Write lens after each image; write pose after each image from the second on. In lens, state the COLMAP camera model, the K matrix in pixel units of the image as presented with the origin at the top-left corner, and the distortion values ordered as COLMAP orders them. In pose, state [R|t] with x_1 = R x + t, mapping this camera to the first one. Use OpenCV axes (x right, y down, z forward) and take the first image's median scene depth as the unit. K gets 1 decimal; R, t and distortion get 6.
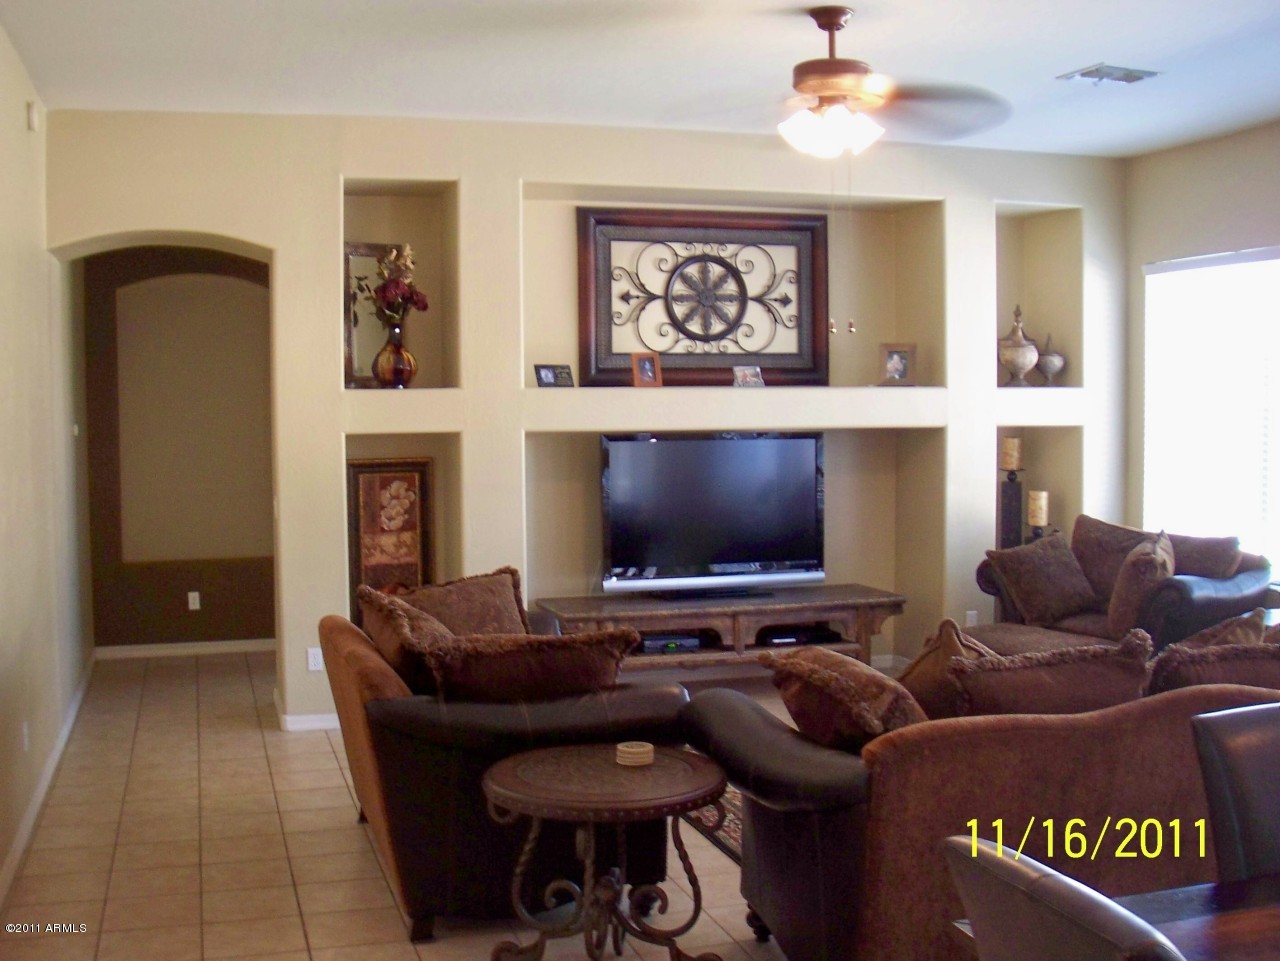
lens RADIAL K [[1470.0, 0, 640.2], [0, 1470.0, 484.0], [0, 0, 1]] dist [-0.120384, 0.000000]
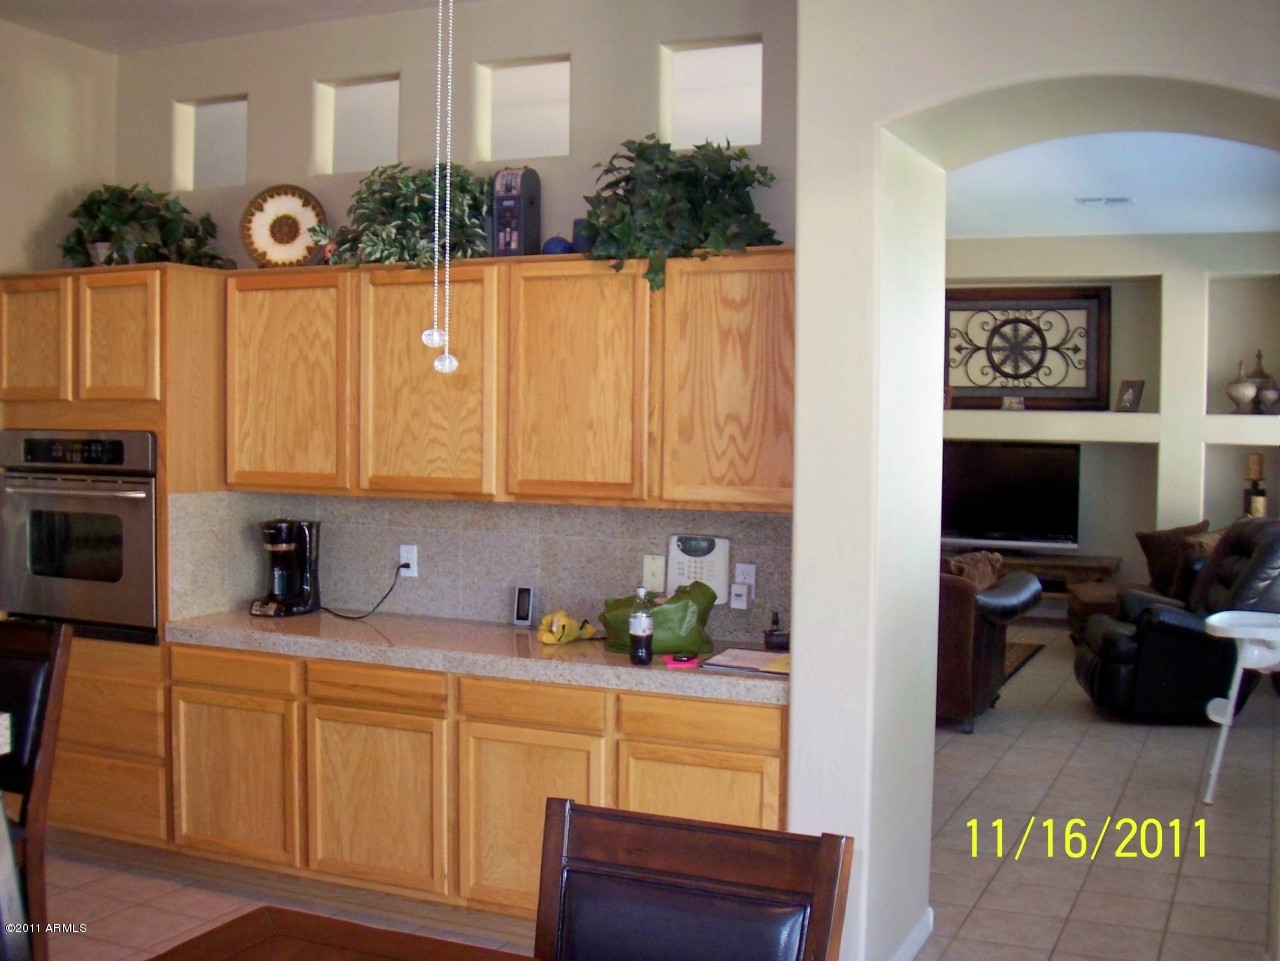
lens RADIAL K [[1470.0, 0, 640.6], [0, 1470.0, 478.8], [0, 0, 1]] dist [-0.120384, 0.000000]
pose [[0.748899, 0.047958, -0.660947, 0.717986], [-0.053061, 0.998515, 0.012330, 0.002738], [0.660557, 0.025837, 0.750331, -0.311579]]
